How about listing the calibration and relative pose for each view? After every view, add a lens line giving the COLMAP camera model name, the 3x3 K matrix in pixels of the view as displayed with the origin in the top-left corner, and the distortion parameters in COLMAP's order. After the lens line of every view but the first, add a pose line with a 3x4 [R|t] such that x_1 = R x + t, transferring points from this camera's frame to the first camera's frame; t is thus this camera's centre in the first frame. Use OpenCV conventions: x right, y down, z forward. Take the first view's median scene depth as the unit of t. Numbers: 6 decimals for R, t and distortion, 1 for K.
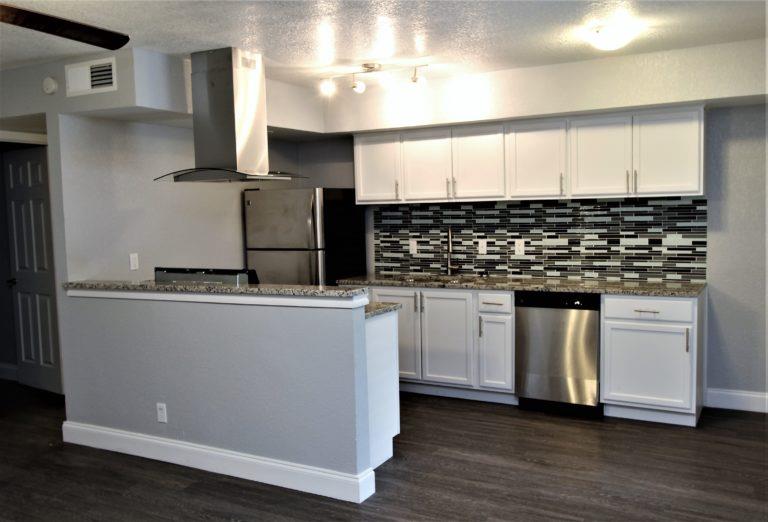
lens RADIAL K [[696.1, 0, 386.1], [0, 696.1, 259.1], [0, 0, 1]] dist [-0.012498, 0.000000]
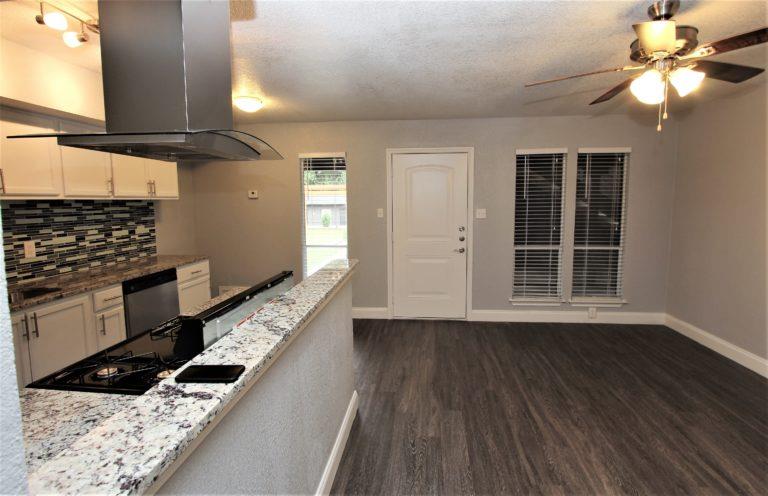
lens RADIAL K [[383.6, 0, 383.1], [0, 383.6, 241.1], [0, 0, 1]] dist [-0.001619, -0.000018]
pose [[-0.375254, -0.070486, 0.924238, -0.488457], [0.090222, 0.989592, 0.112102, -0.045205], [-0.922521, 0.125453, -0.364990, 0.775952]]
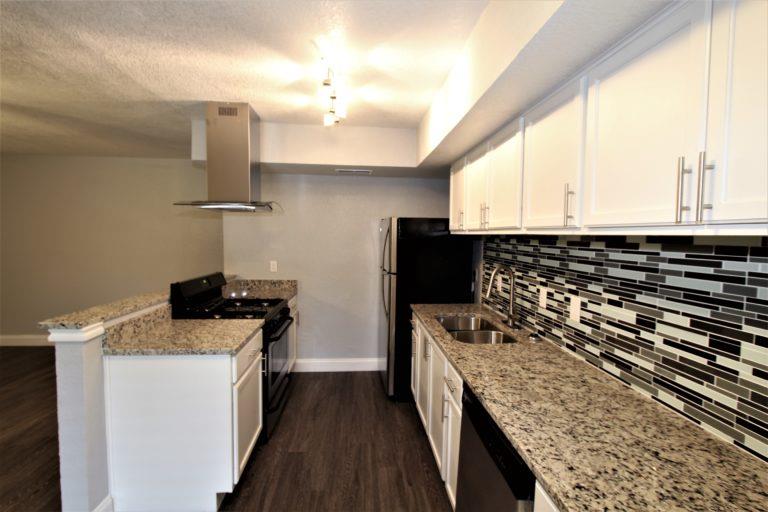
lens RADIAL K [[351.7, 0, 382.8], [0, 351.7, 258.7], [0, 0, 1]] dist [-0.018942, 0.001835]
pose [[0.547579, 0.088762, -0.832033, 0.371550], [-0.086649, 0.995027, 0.049125, -0.065632], [0.832255, 0.045195, 0.552547, 0.703882]]
